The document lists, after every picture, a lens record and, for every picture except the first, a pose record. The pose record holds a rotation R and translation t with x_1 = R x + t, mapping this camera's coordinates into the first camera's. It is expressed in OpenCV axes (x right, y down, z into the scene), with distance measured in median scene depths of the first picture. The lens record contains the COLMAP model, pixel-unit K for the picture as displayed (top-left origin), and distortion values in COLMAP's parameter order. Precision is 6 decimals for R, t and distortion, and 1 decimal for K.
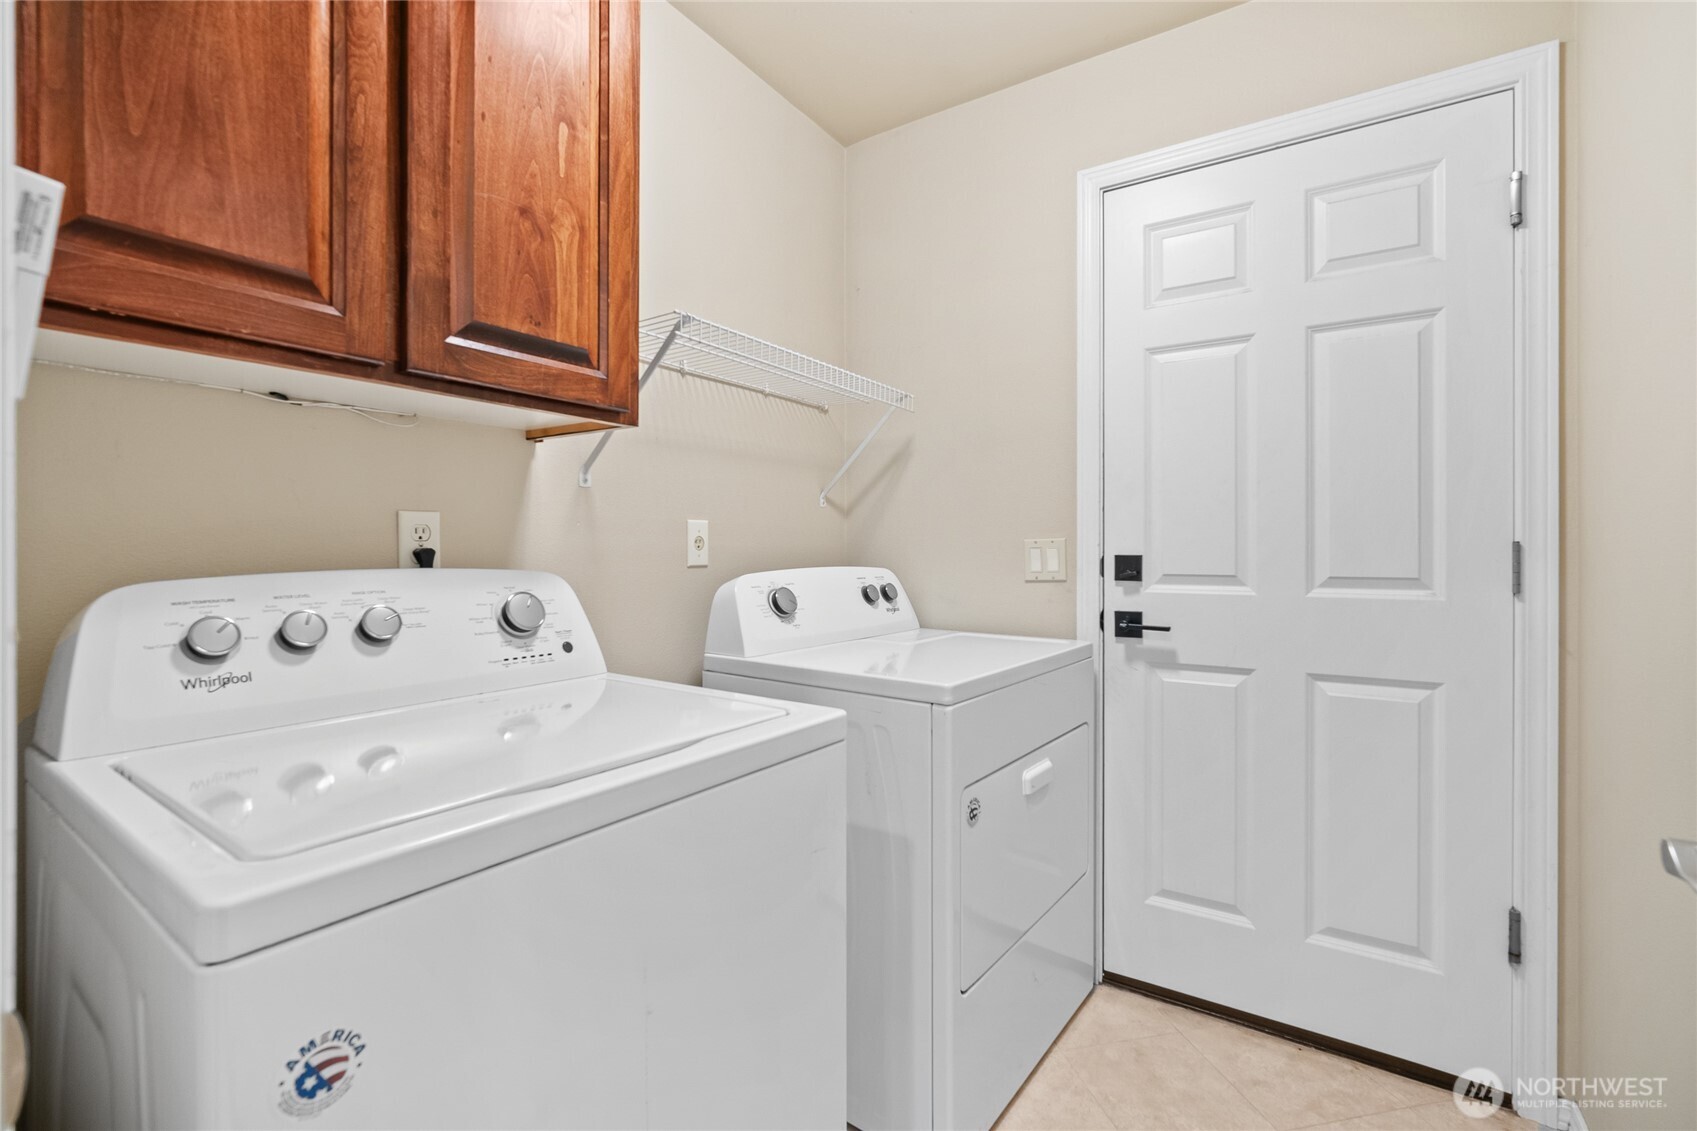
lens RADIAL K [[759.6, 0, 843.9], [0, 759.6, 549.0], [0, 0, 1]] dist [-0.012328, 0.005710]
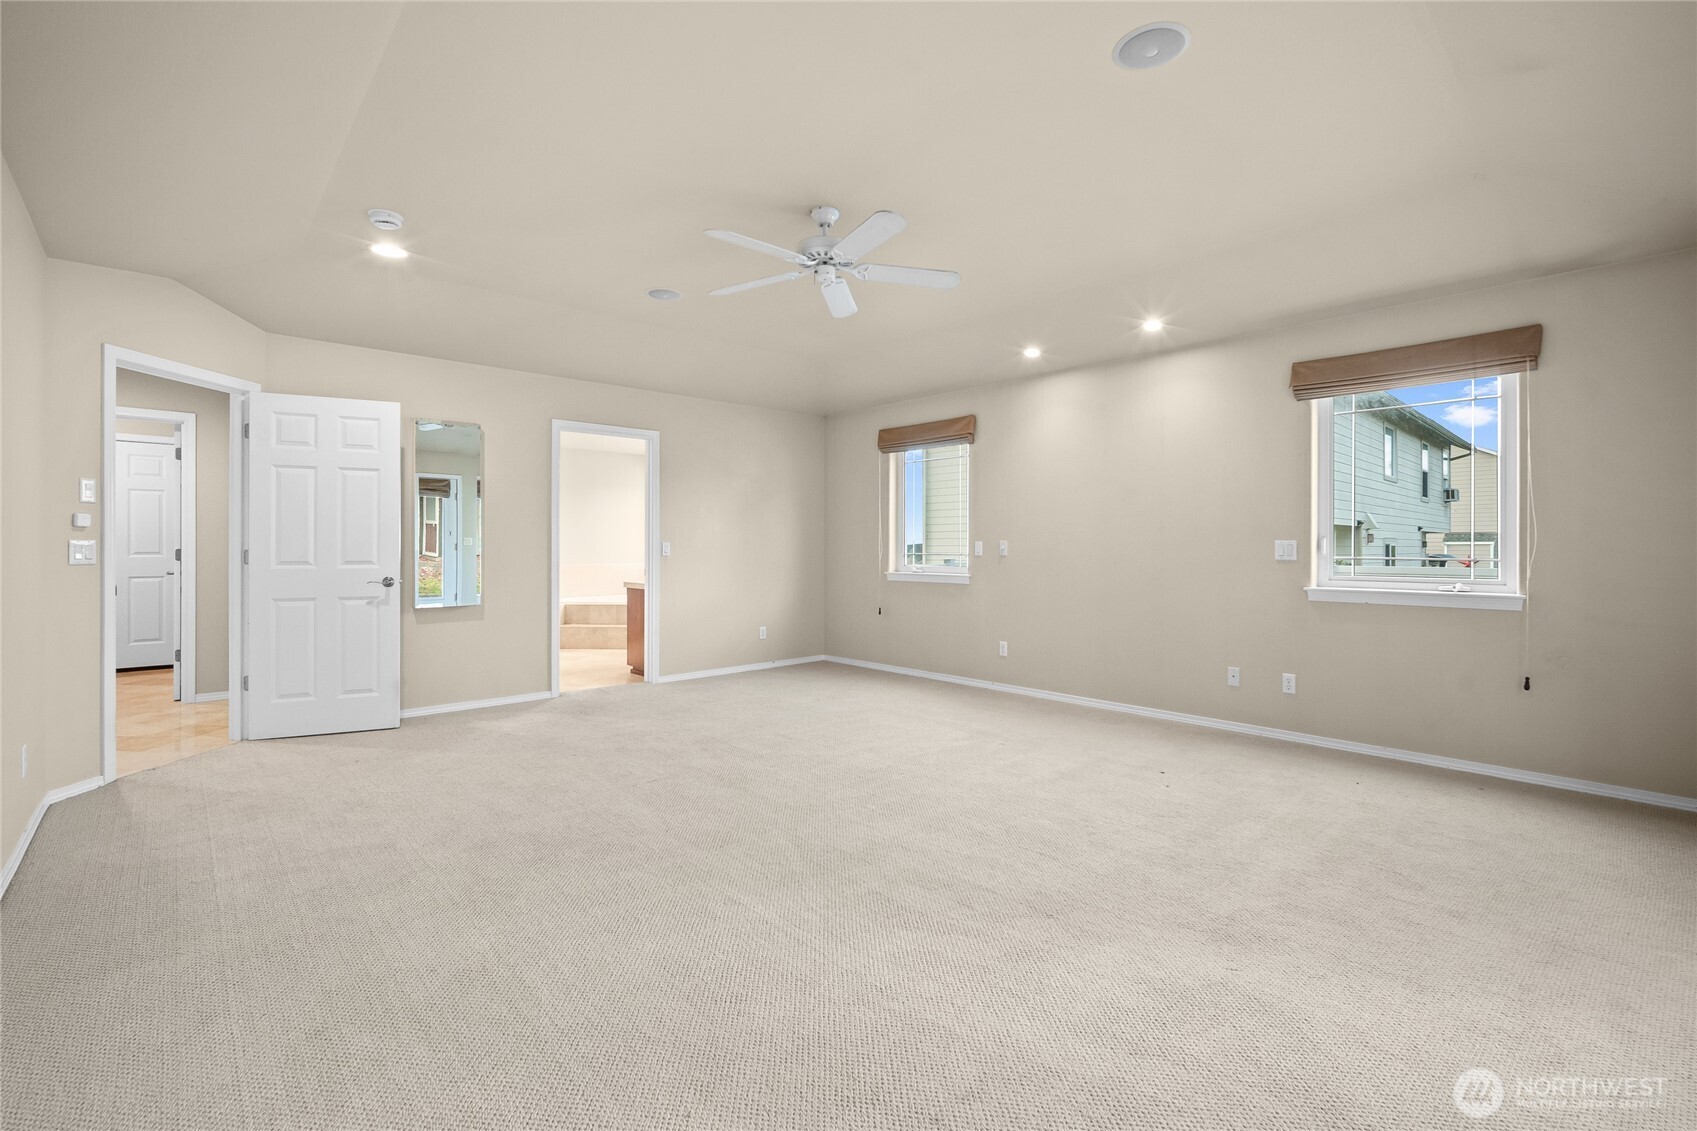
lens RADIAL K [[741.6, 0, 851.8], [0, 741.6, 567.4], [0, 0, 1]] dist [-0.015342, 0.006187]
pose [[0.245203, -0.012865, 0.969386, -2.273229], [-0.015080, 0.999740, 0.017082, -0.005369], [-0.969354, -0.018807, 0.244946, -3.754645]]
